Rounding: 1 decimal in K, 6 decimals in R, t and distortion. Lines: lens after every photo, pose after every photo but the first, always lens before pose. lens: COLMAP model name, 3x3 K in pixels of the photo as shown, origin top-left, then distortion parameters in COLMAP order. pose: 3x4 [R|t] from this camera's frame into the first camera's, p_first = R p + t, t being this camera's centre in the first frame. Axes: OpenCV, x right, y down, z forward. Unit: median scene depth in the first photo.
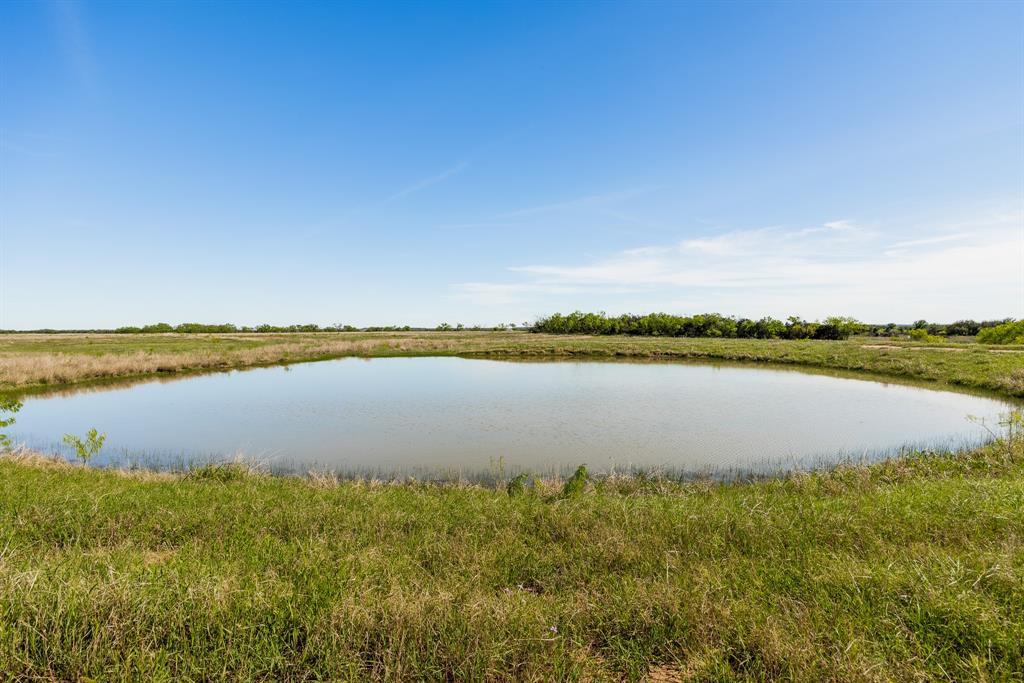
lens RADIAL K [[504.8, 0, 512.0], [0, 504.8, 343.9], [0, 0, 1]] dist [0.000714, -0.000035]
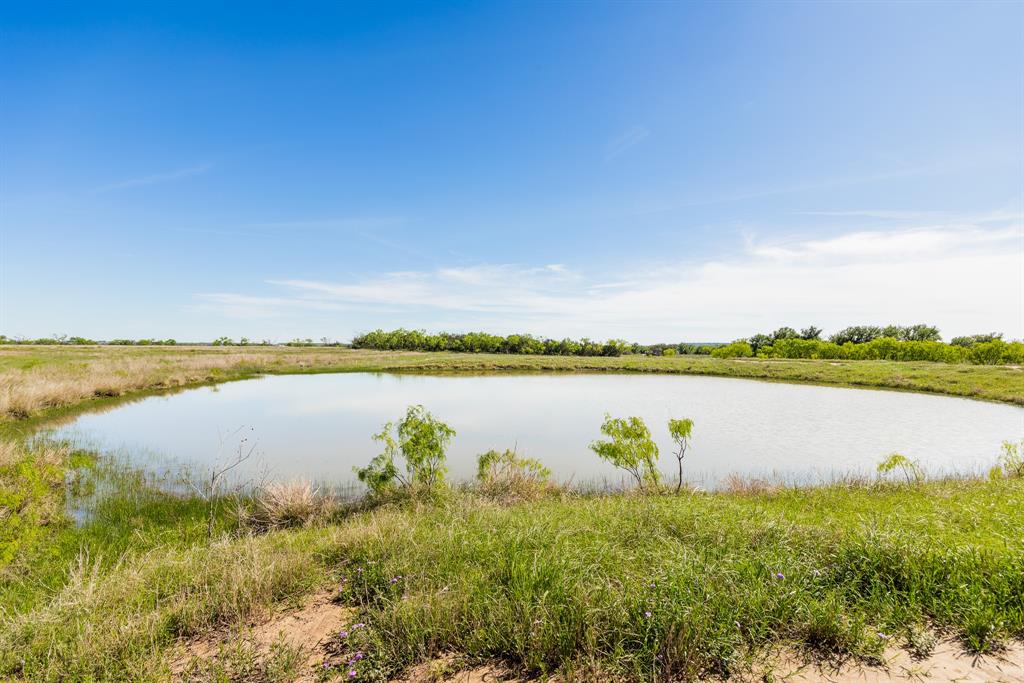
lens RADIAL K [[468.7, 0, 511.7], [0, 468.7, 352.2], [0, 0, 1]] dist [-0.026042, -0.000398]
pose [[0.880118, 0.007264, 0.474700, -0.149428], [0.000474, 0.999869, -0.016179, 0.000206], [-0.474755, 0.014465, 0.879999, 0.033943]]
